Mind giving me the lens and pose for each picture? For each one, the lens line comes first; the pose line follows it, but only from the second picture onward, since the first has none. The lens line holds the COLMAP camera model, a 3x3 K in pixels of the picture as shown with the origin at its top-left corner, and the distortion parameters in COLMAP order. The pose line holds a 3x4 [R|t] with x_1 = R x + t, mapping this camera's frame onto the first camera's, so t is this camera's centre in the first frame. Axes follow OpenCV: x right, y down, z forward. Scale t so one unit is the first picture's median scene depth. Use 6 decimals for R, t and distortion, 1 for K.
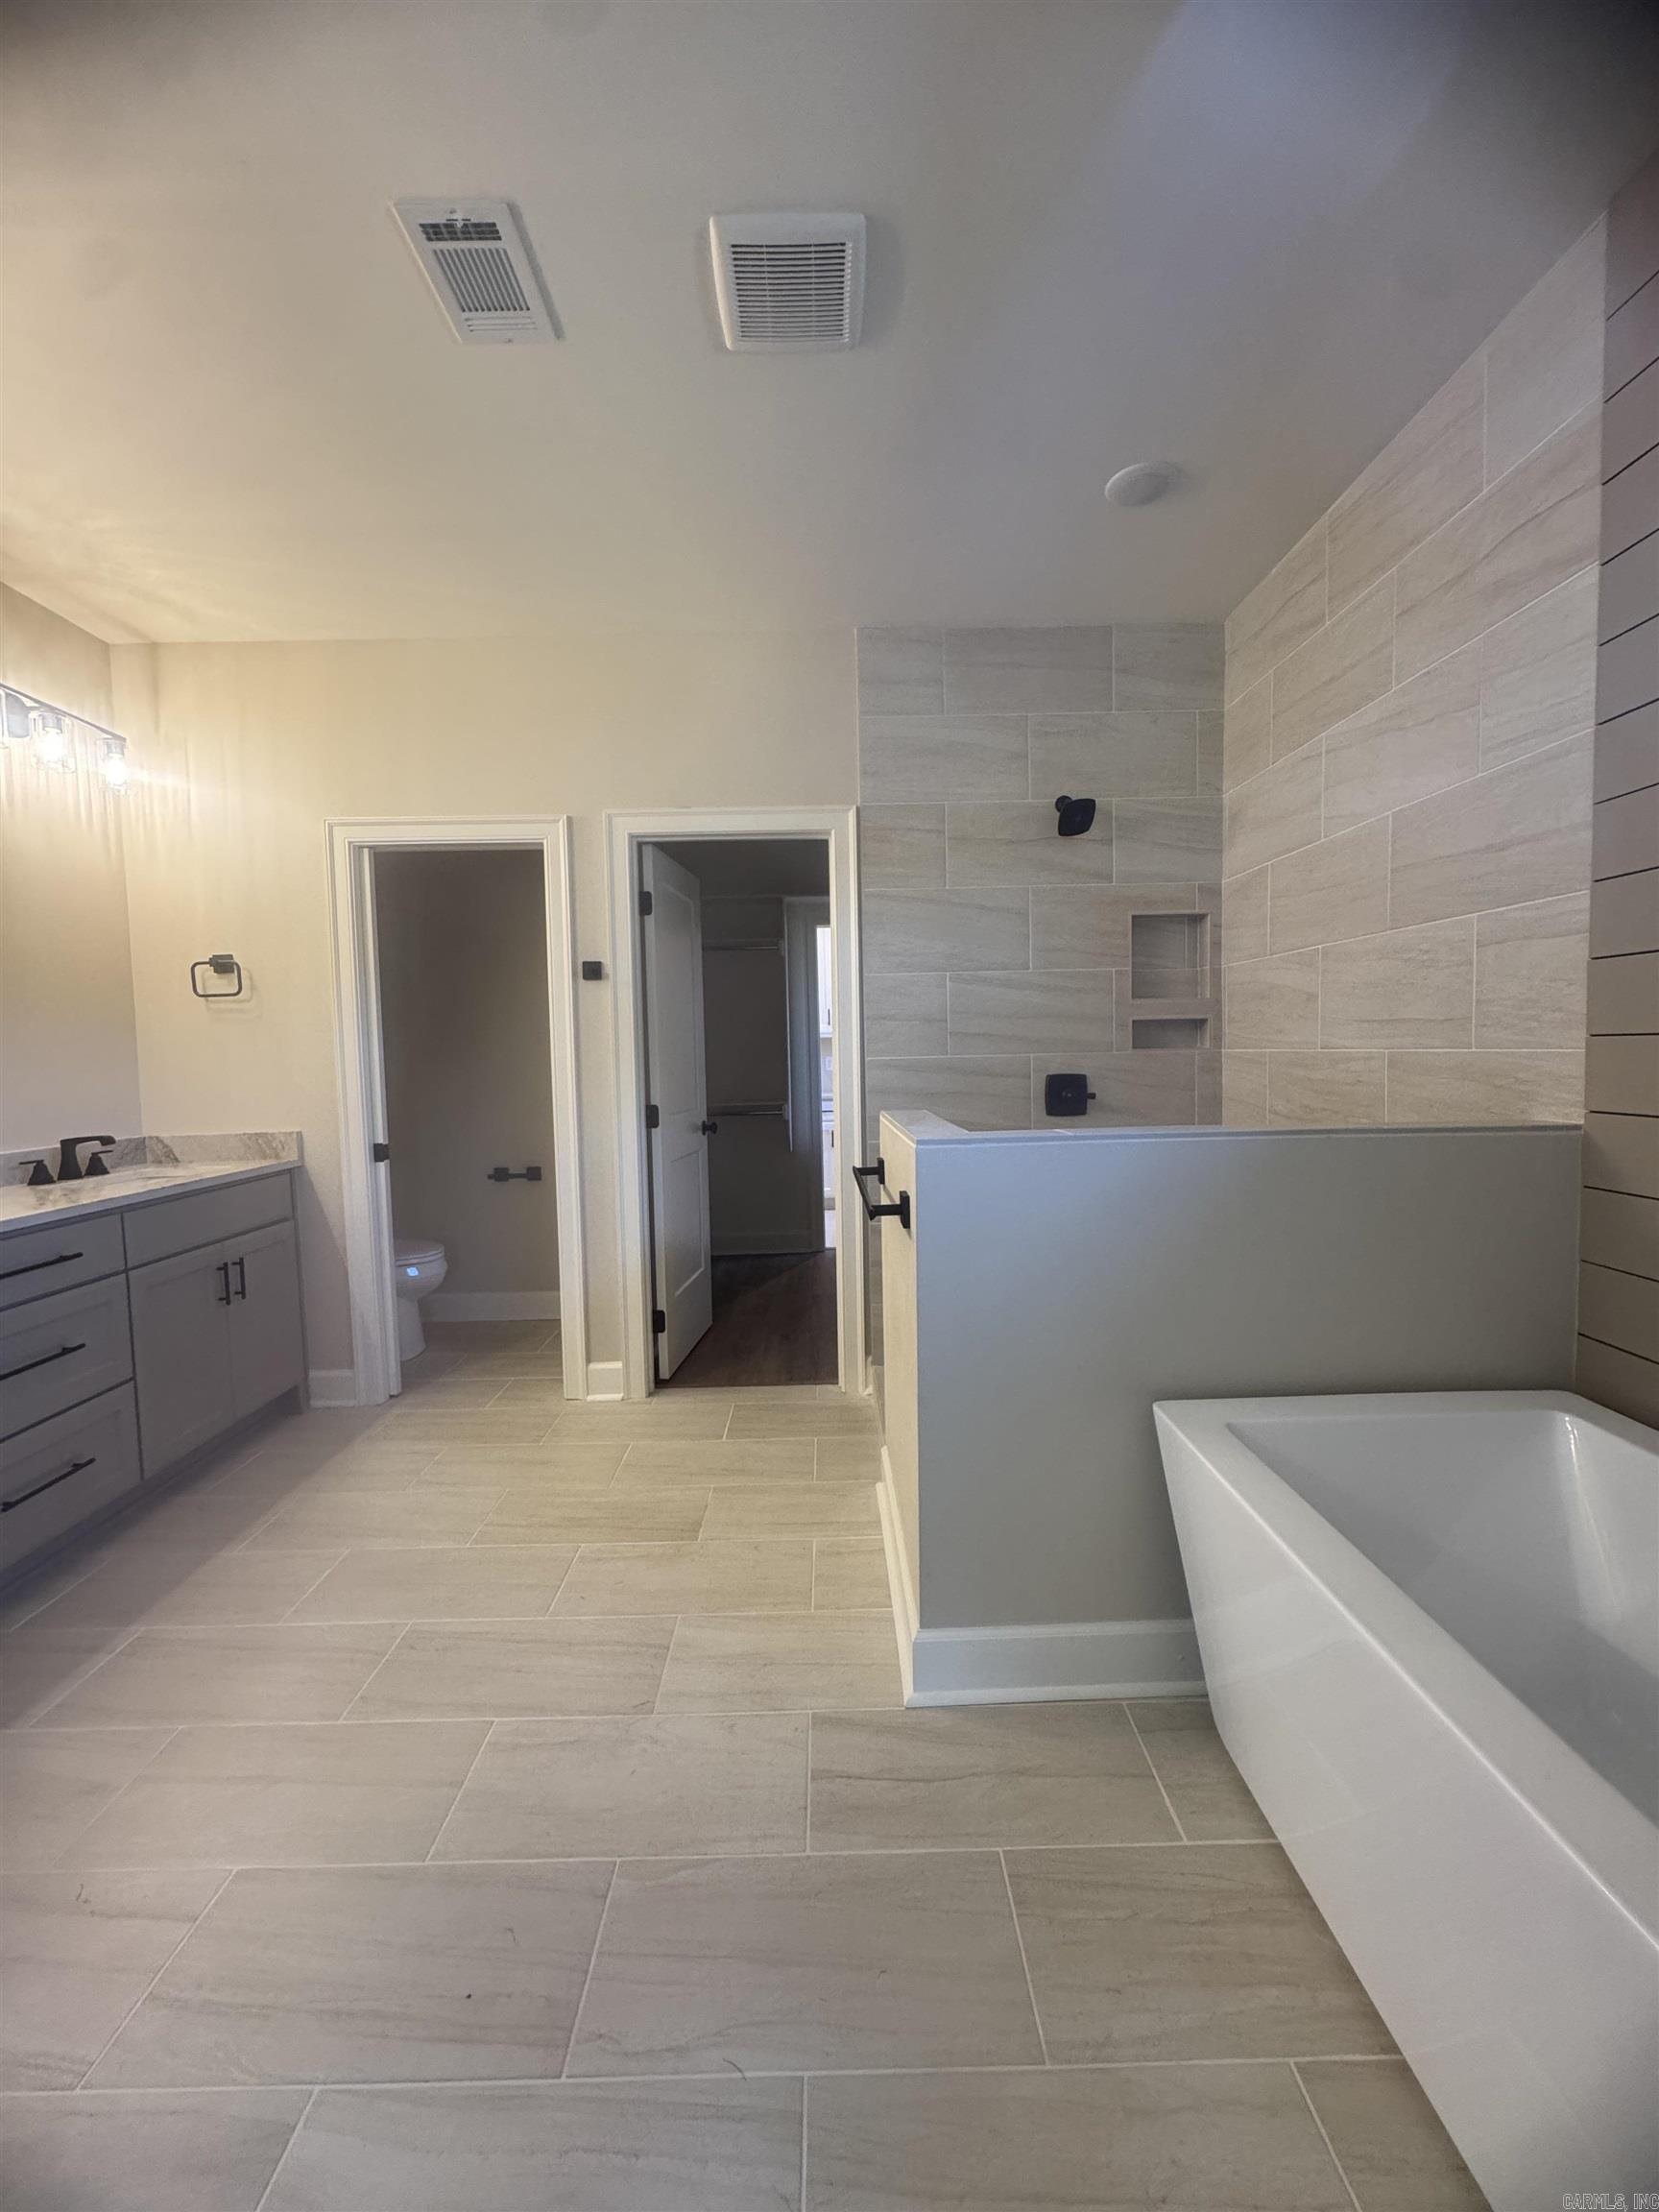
lens RADIAL K [[893.2, 0, 830.6], [0, 893.2, 1102.7], [0, 0, 1]] dist [-0.000338, -0.000351]
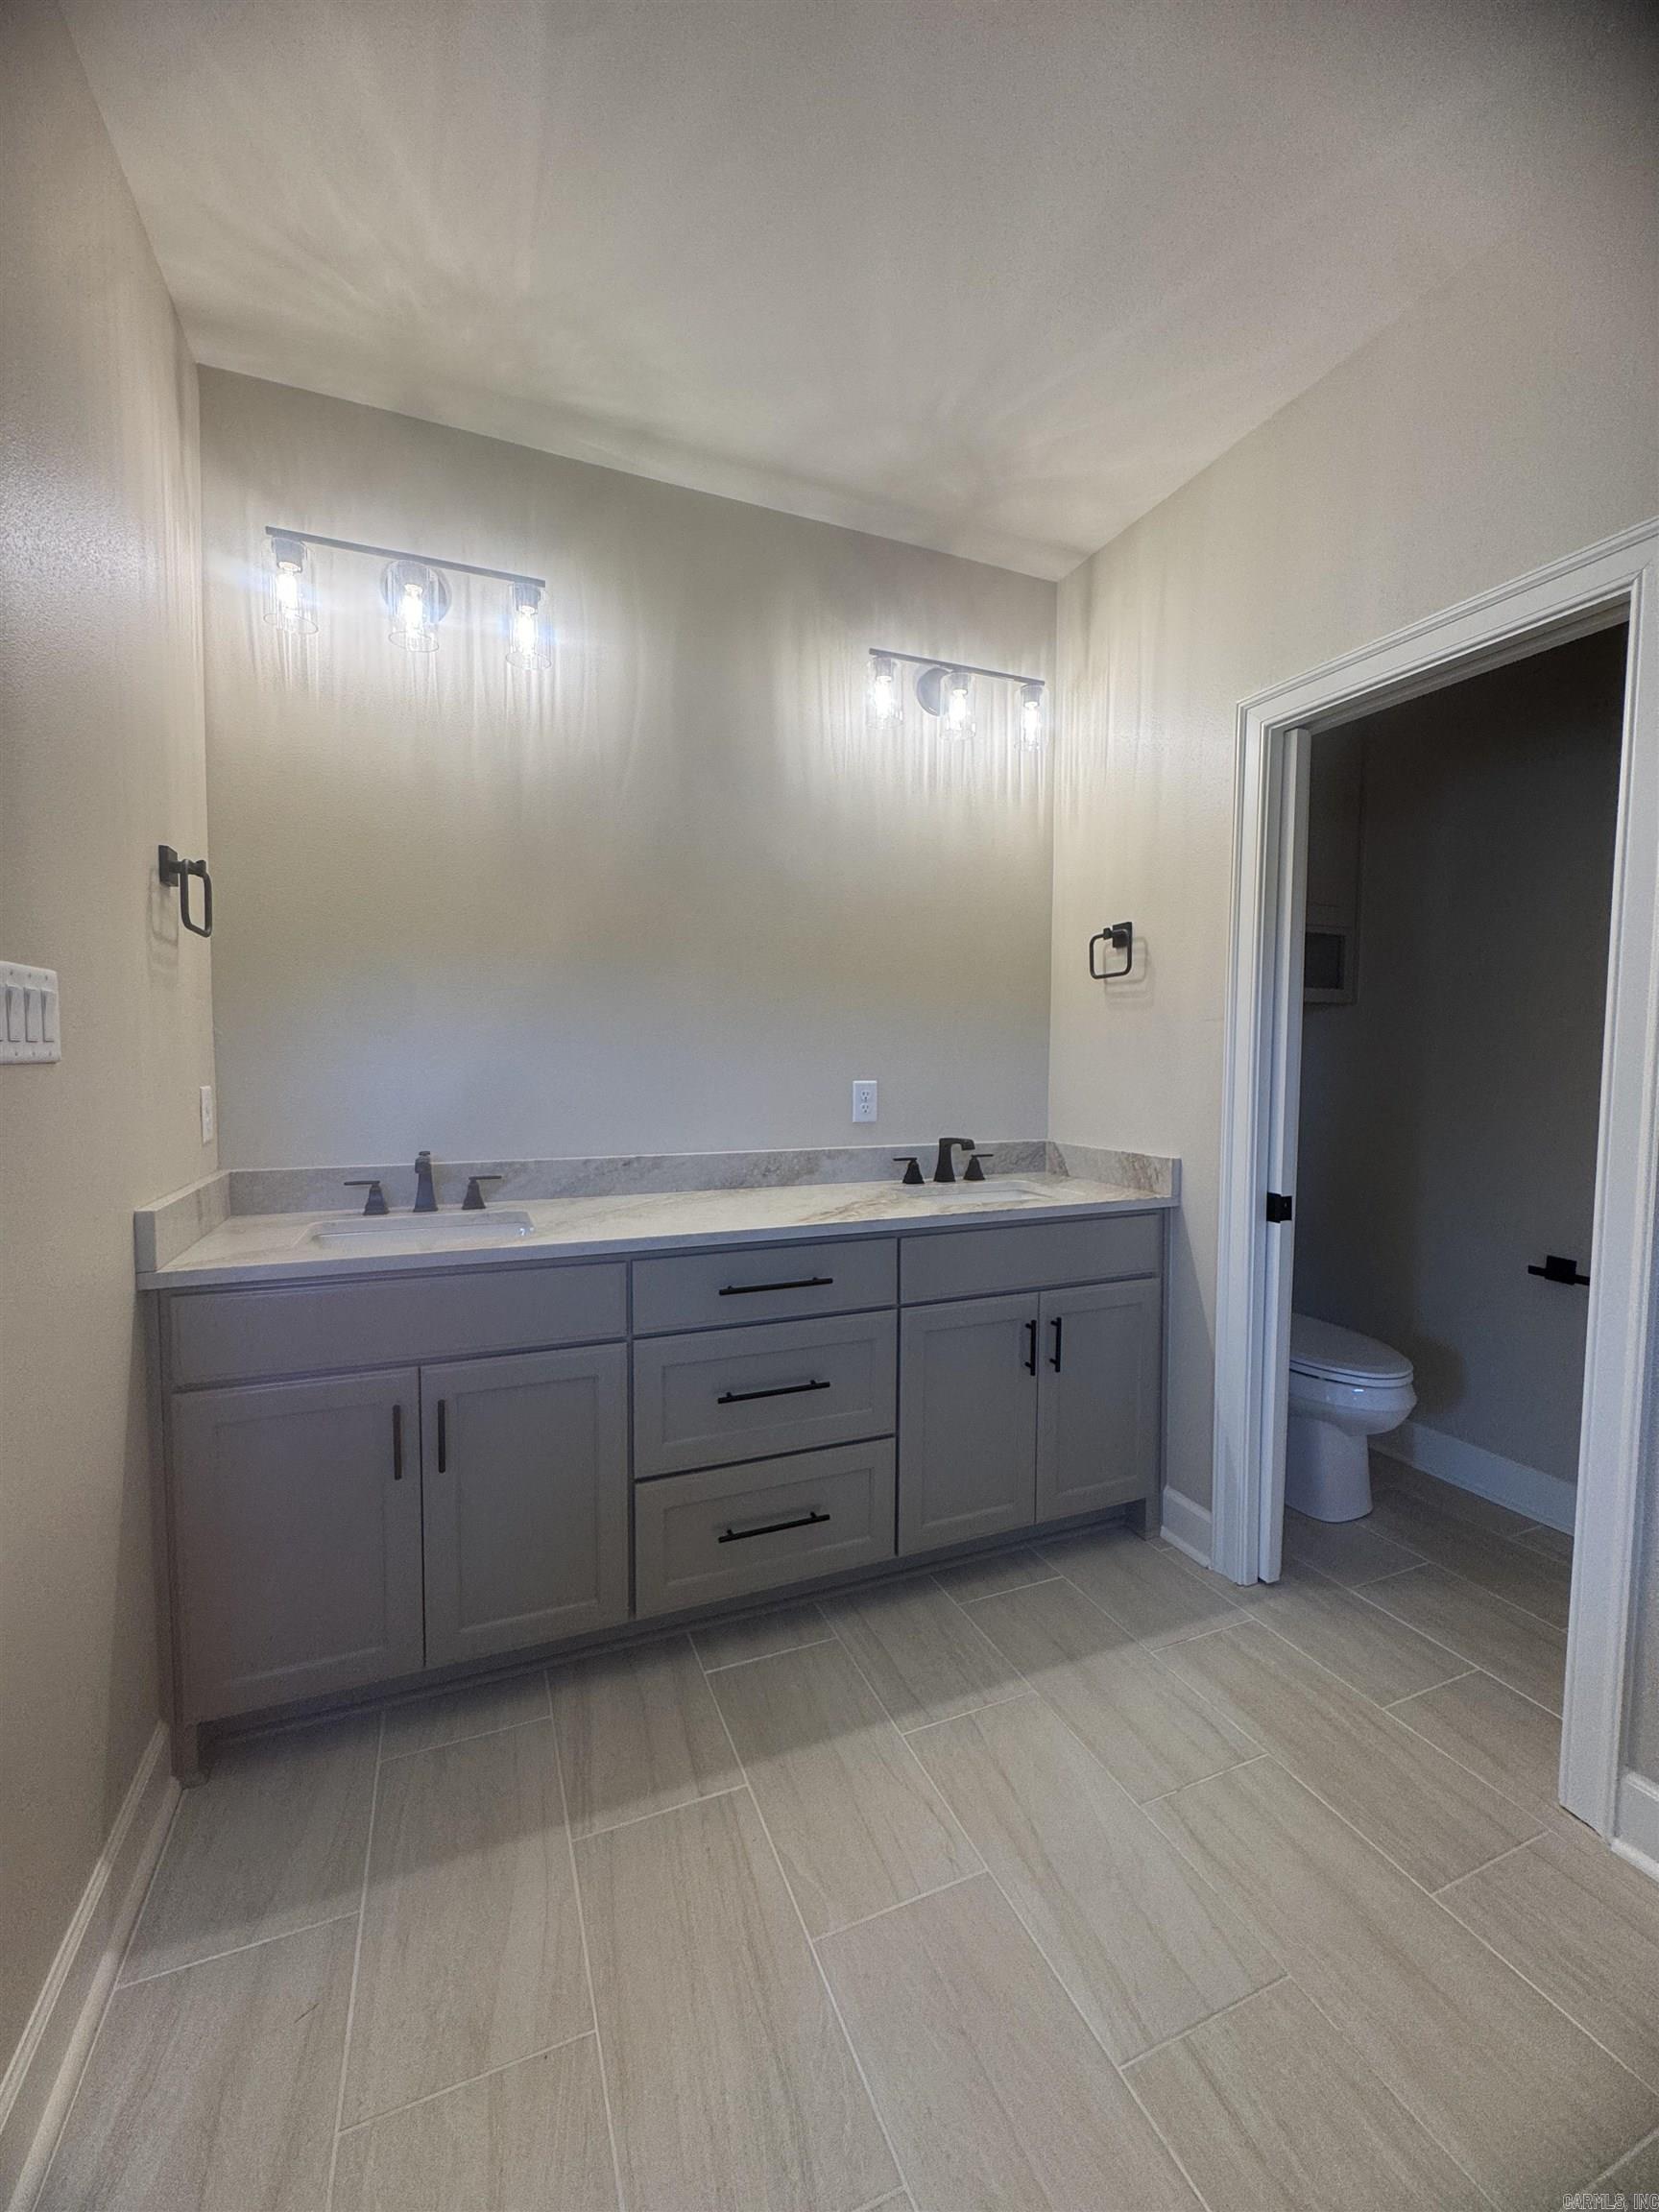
lens RADIAL K [[893.2, 0, 836.7], [0, 893.2, 1101.7], [0, 0, 1]] dist [-0.000338, -0.000351]
pose [[0.378938, 0.076872, -0.922224, -0.038665], [-0.064243, 0.996325, 0.056652, -0.038467], [0.923190, 0.037779, 0.382484, 0.484728]]
